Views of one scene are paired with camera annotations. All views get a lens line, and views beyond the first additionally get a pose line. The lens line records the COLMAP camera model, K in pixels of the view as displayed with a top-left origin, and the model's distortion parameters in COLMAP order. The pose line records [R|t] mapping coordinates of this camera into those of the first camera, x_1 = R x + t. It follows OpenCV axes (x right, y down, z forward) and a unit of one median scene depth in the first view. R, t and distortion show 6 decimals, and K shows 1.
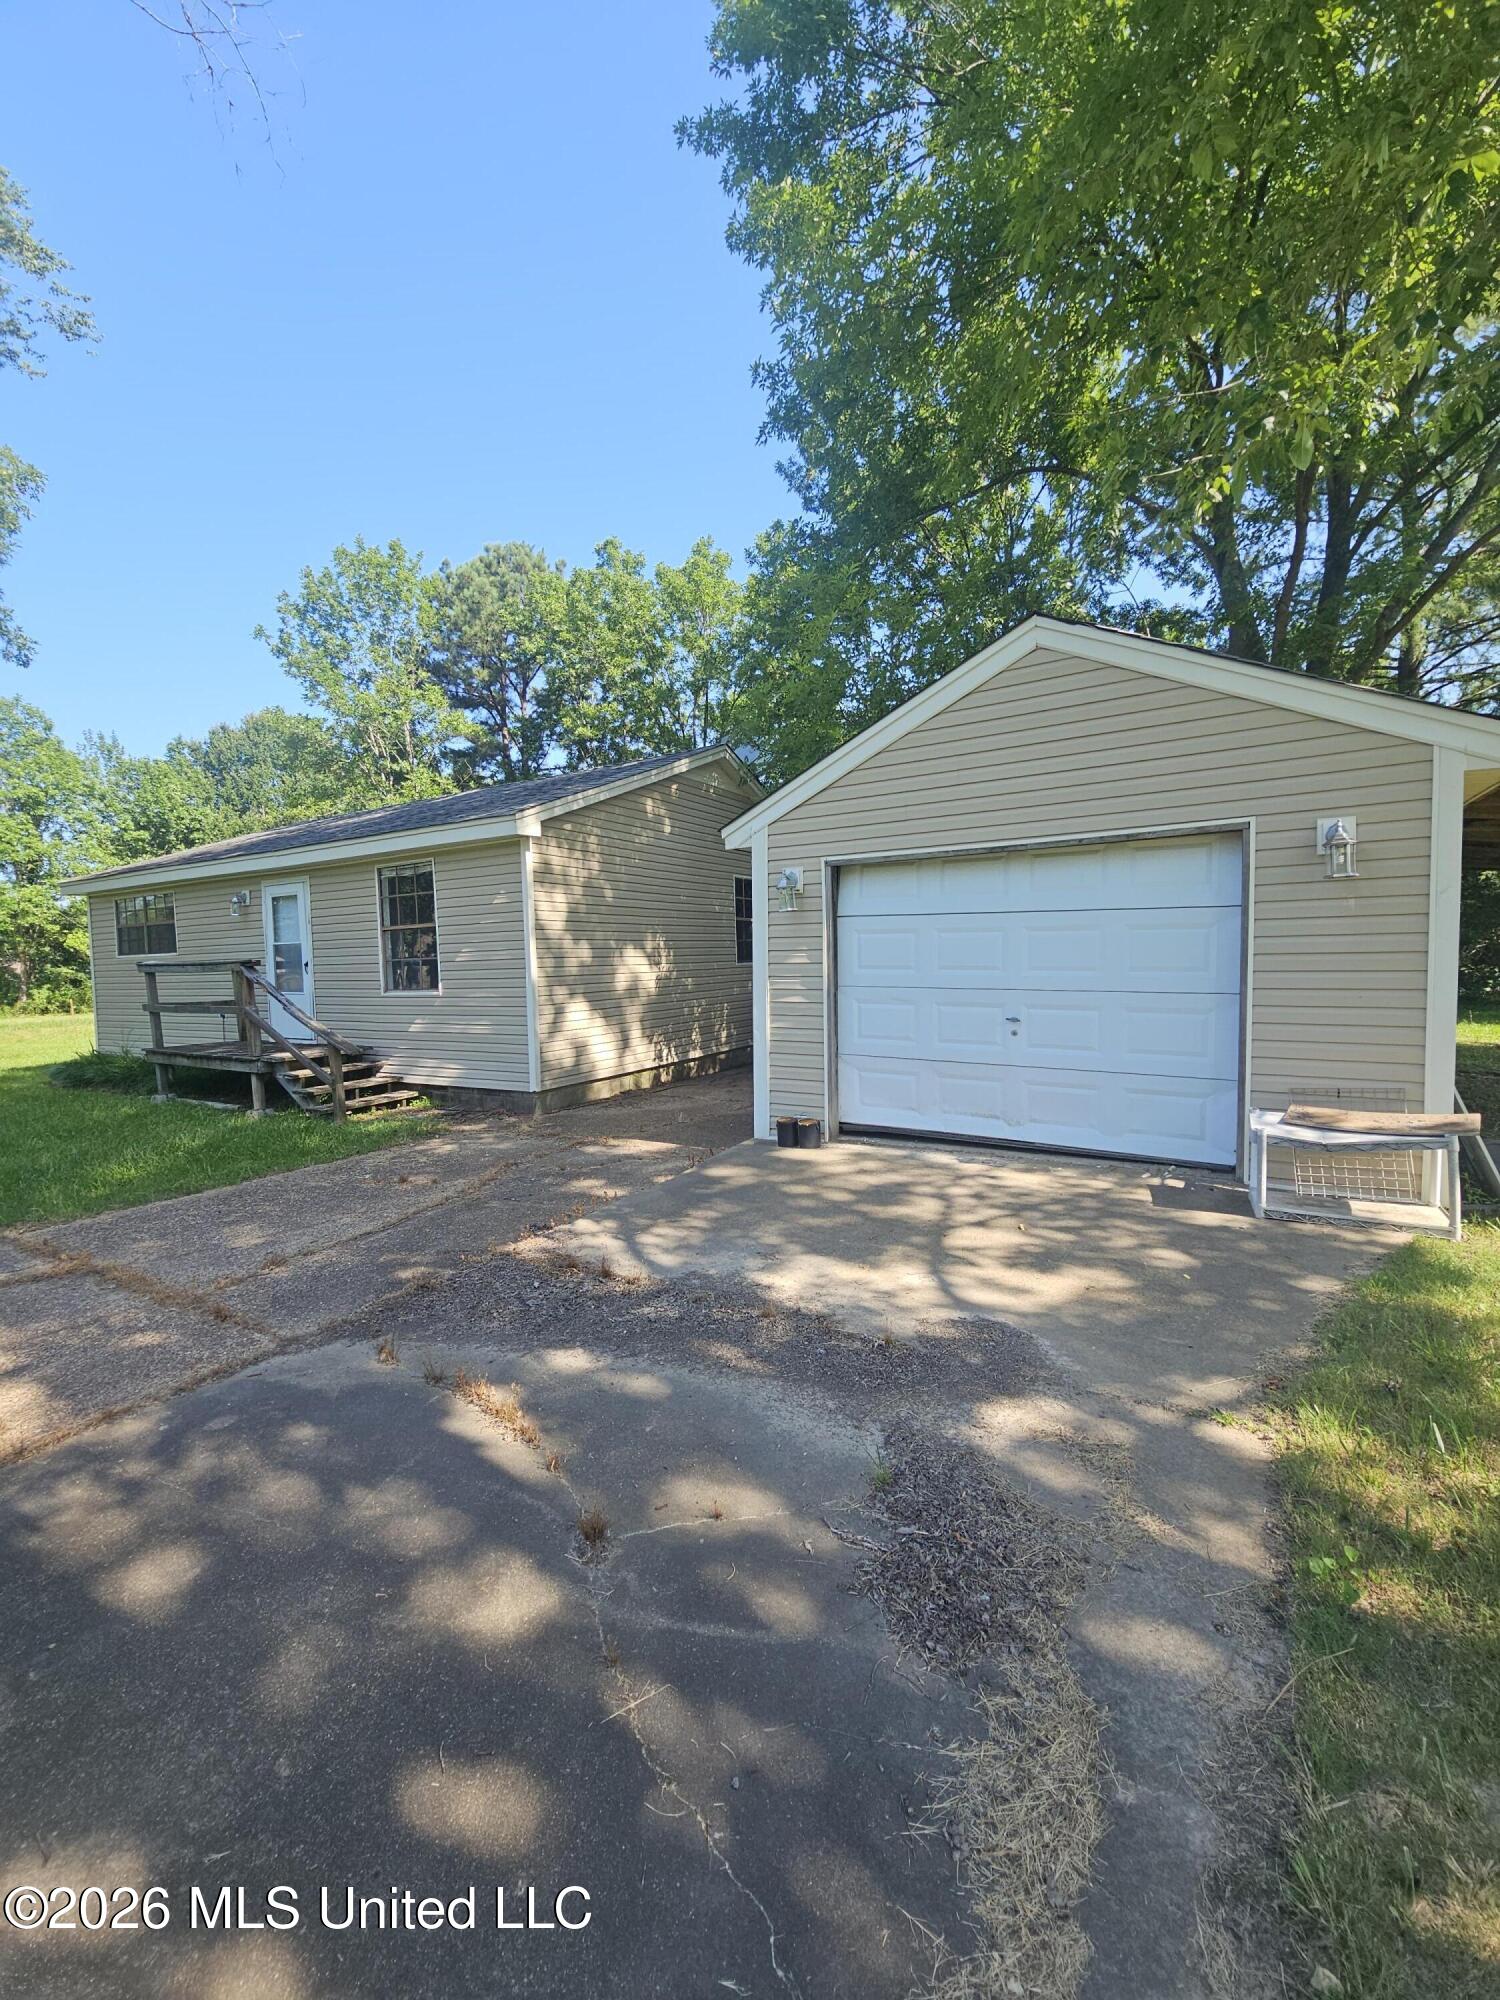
lens RADIAL K [[821.0, 0, 753.7], [0, 821.0, 991.7], [0, 0, 1]] dist [0.027323, -0.000025]
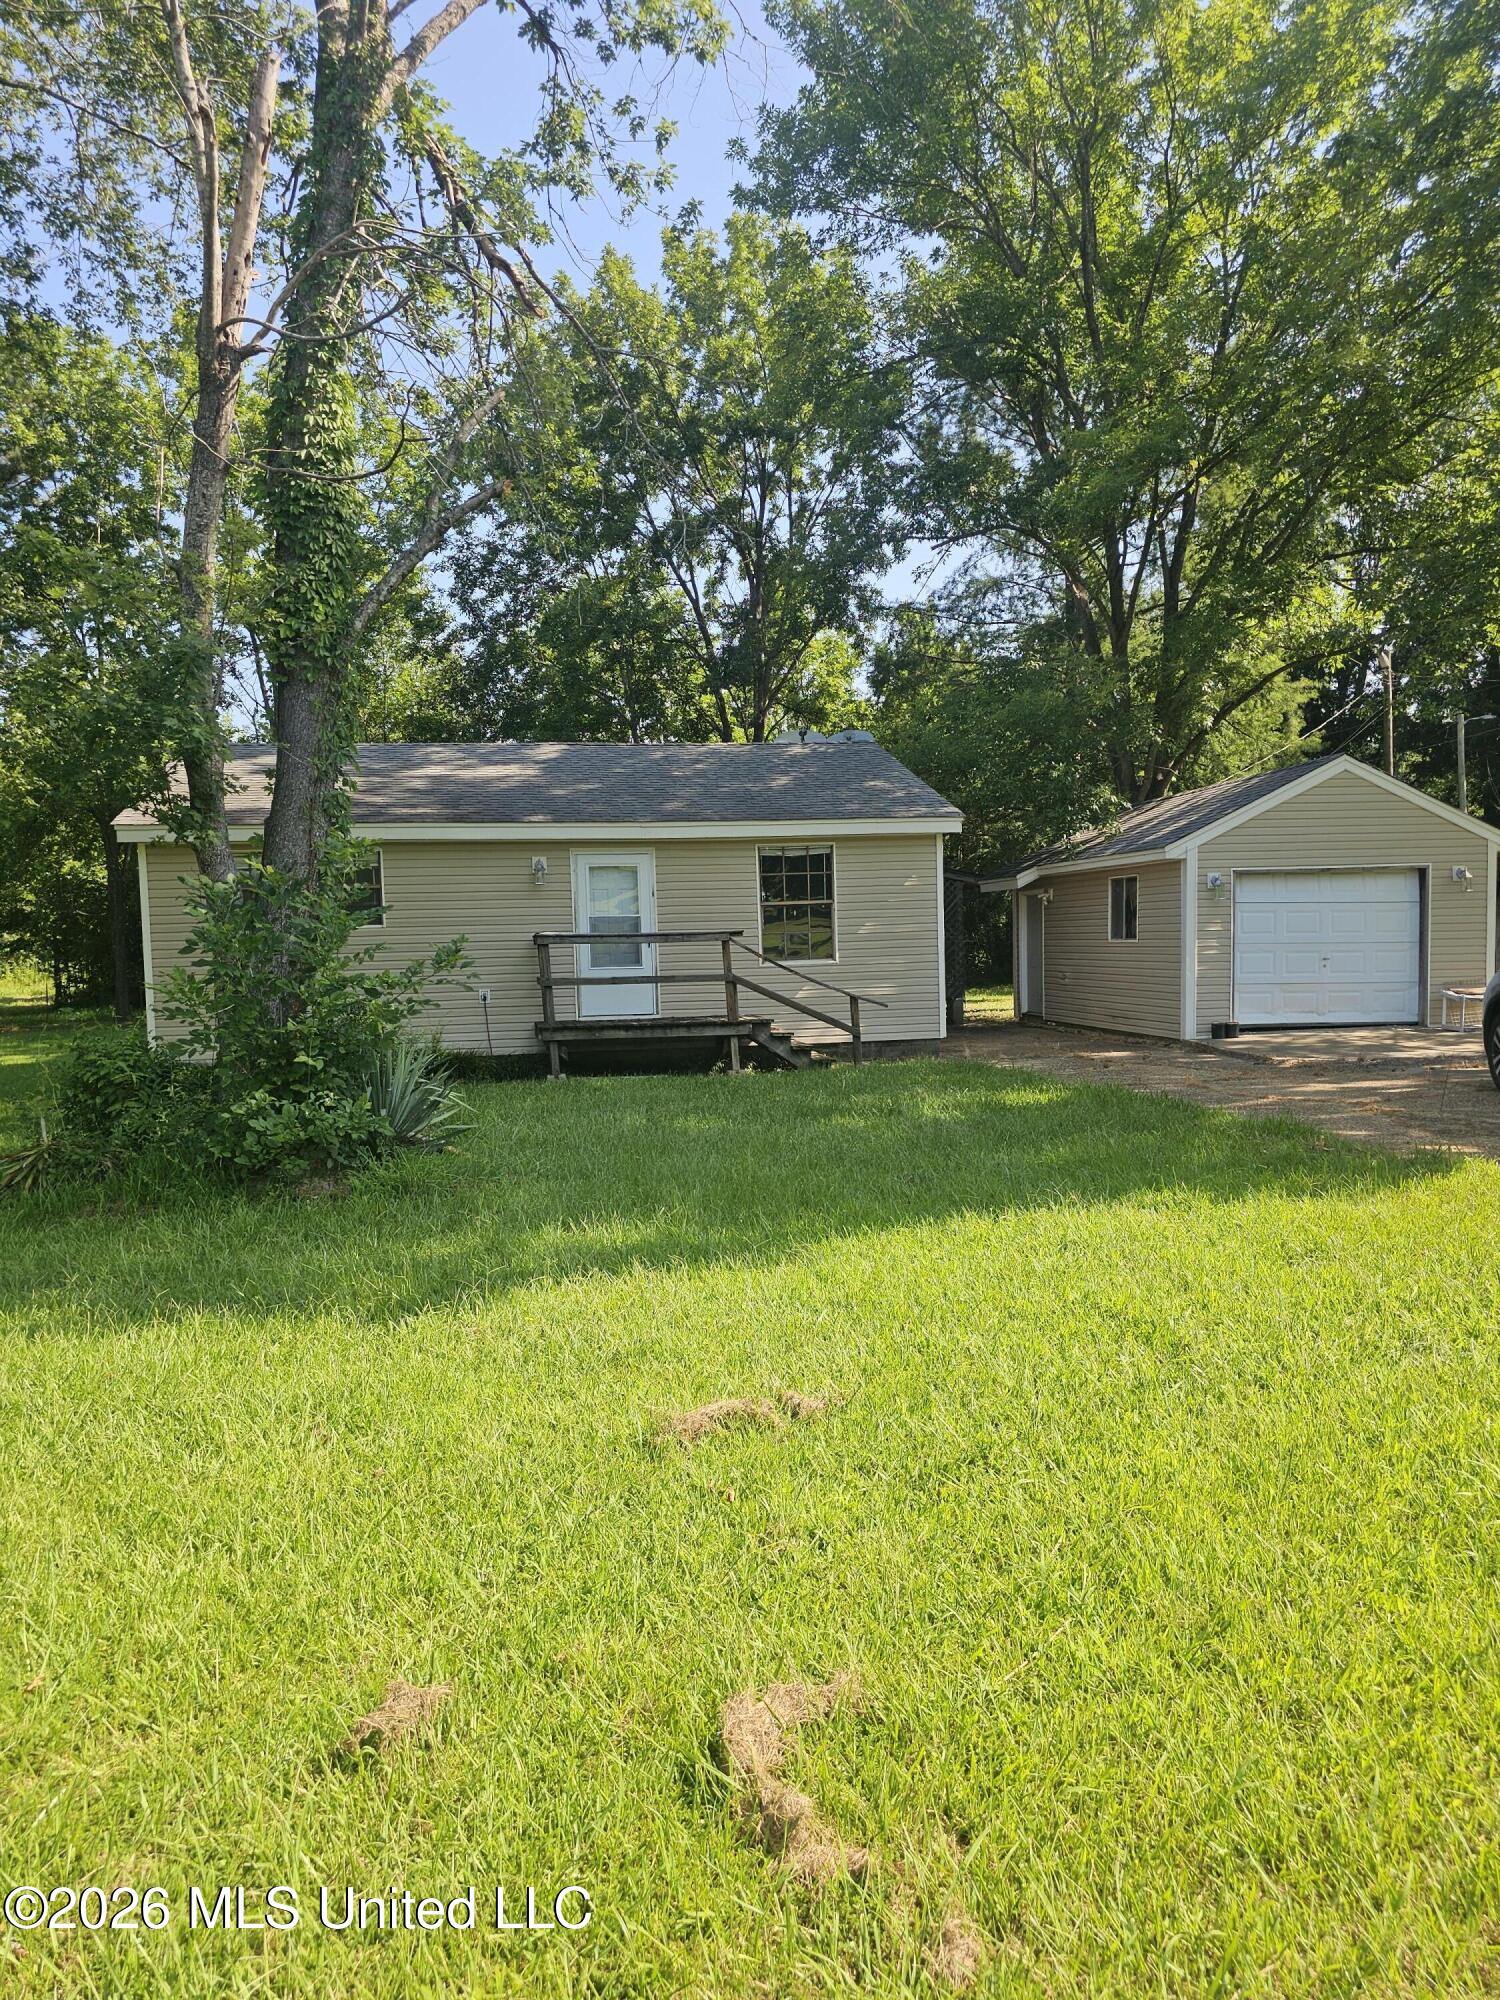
lens RADIAL K [[1336.0, 0, 743.3], [0, 1336.0, 1006.4], [0, 0, 1]] dist [0.117684, -0.095159]
pose [[0.768844, -0.029156, 0.638771, -1.518681], [0.032986, 0.999438, 0.005916, 0.045113], [-0.638585, 0.016522, 0.769374, -0.309756]]
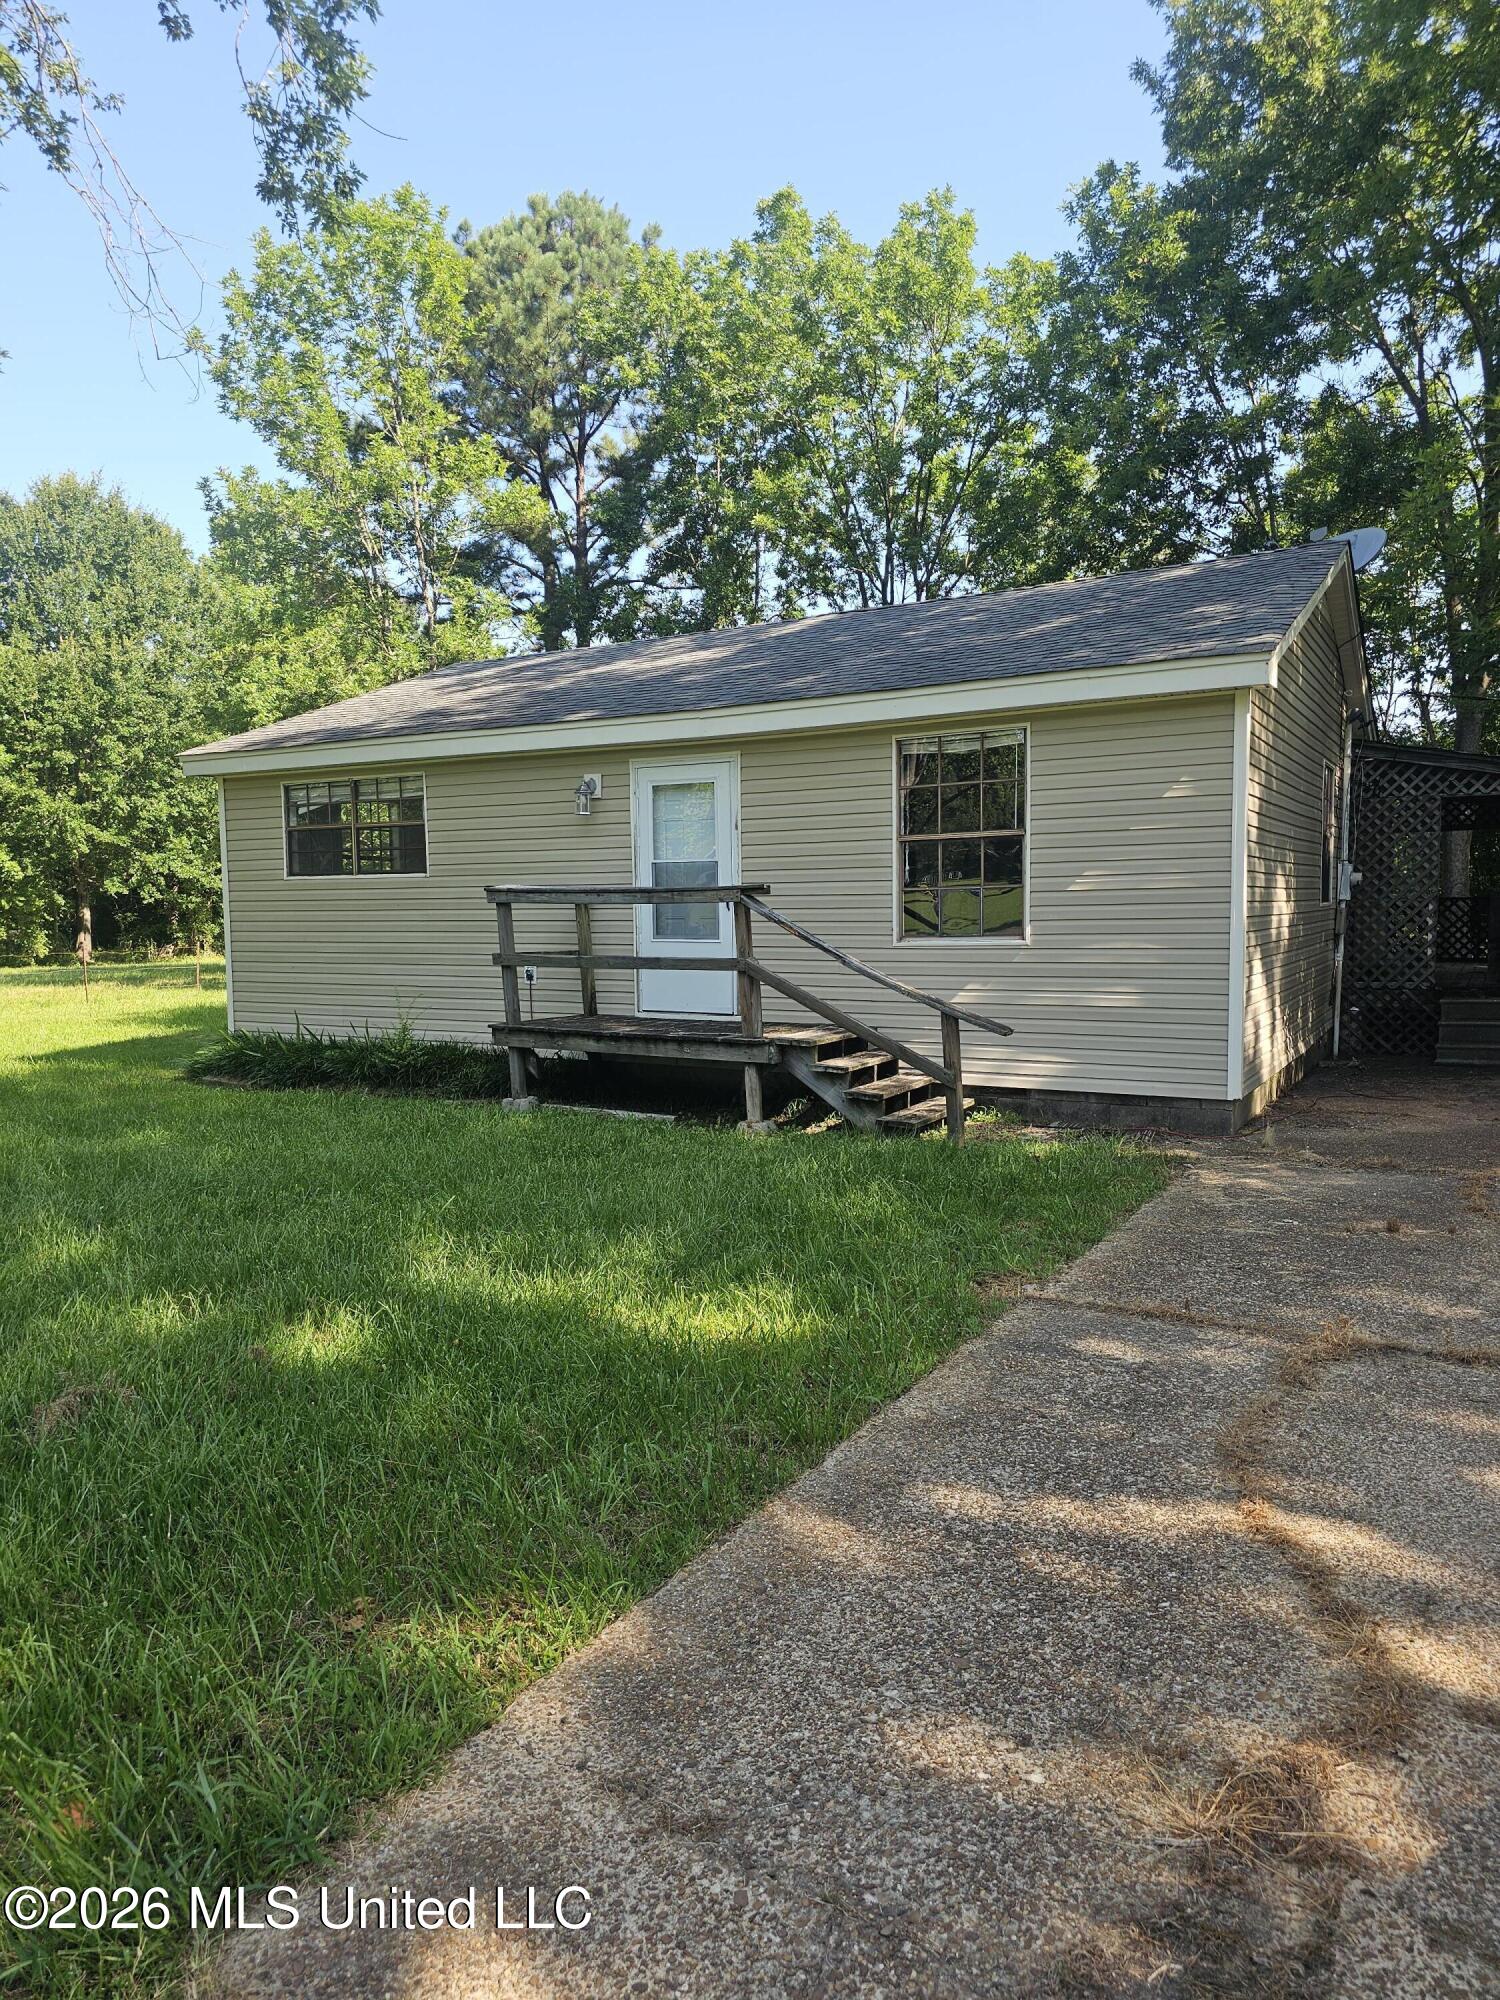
lens RADIAL K [[1336.0, 0, 743.3], [0, 1336.0, 1006.4], [0, 0, 1]] dist [0.117684, -0.095159]
pose [[0.999866, 0.014036, 0.008370, -0.550921], [-0.014311, 0.999329, 0.033724, 0.017925], [-0.007891, -0.033839, 0.999396, -0.018951]]
